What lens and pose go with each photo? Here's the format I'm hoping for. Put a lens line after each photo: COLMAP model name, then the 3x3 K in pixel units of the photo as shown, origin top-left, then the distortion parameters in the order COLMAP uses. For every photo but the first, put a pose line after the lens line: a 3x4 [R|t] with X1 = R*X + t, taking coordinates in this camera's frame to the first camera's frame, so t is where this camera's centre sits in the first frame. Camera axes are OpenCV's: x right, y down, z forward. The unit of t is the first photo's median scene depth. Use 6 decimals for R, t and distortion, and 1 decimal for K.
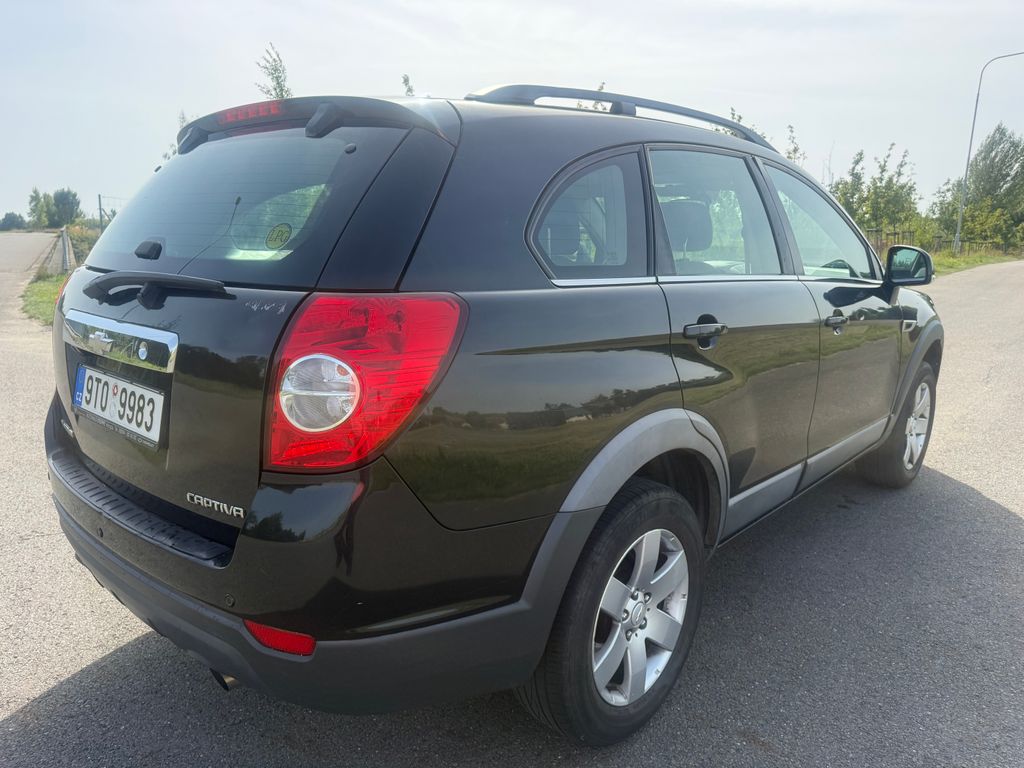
lens RADIAL K [[748.2, 0, 513.0], [0, 748.2, 382.7], [0, 0, 1]] dist [0.017949, -0.005848]
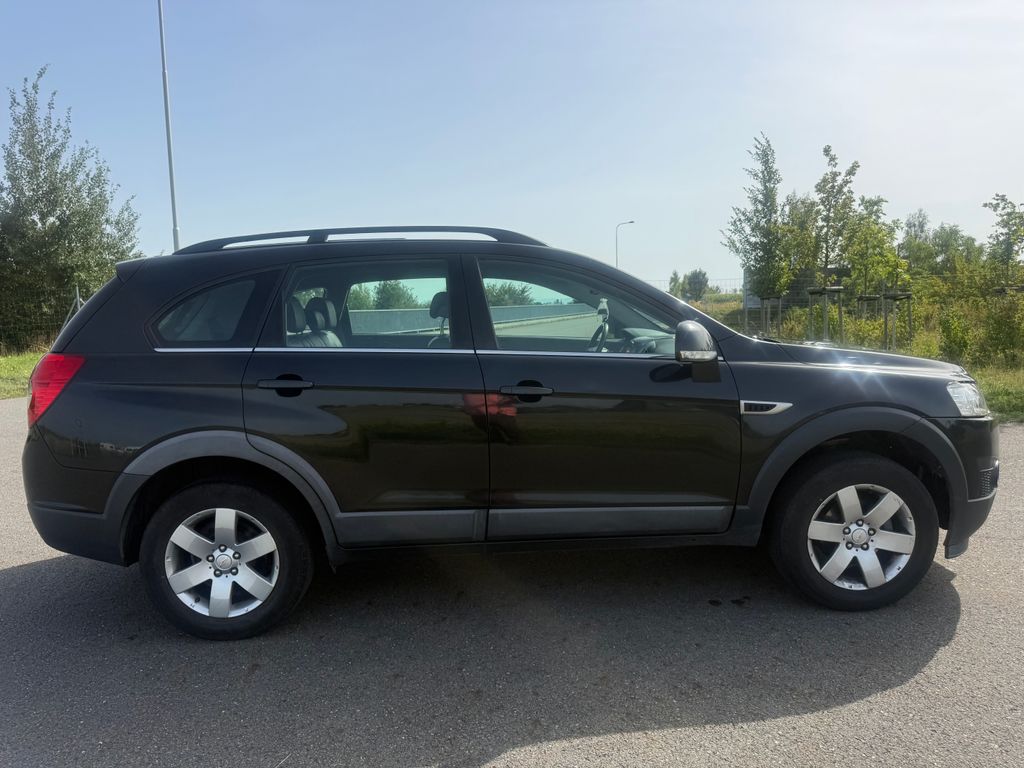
lens RADIAL K [[748.2, 0, 509.3], [0, 748.2, 385.1], [0, 0, 1]] dist [0.017949, -0.005848]
pose [[0.688691, 0.050520, -0.723293, 1.711192], [-0.113434, 0.992793, -0.038664, -0.065800], [0.716127, 0.108673, 0.689458, 0.309172]]
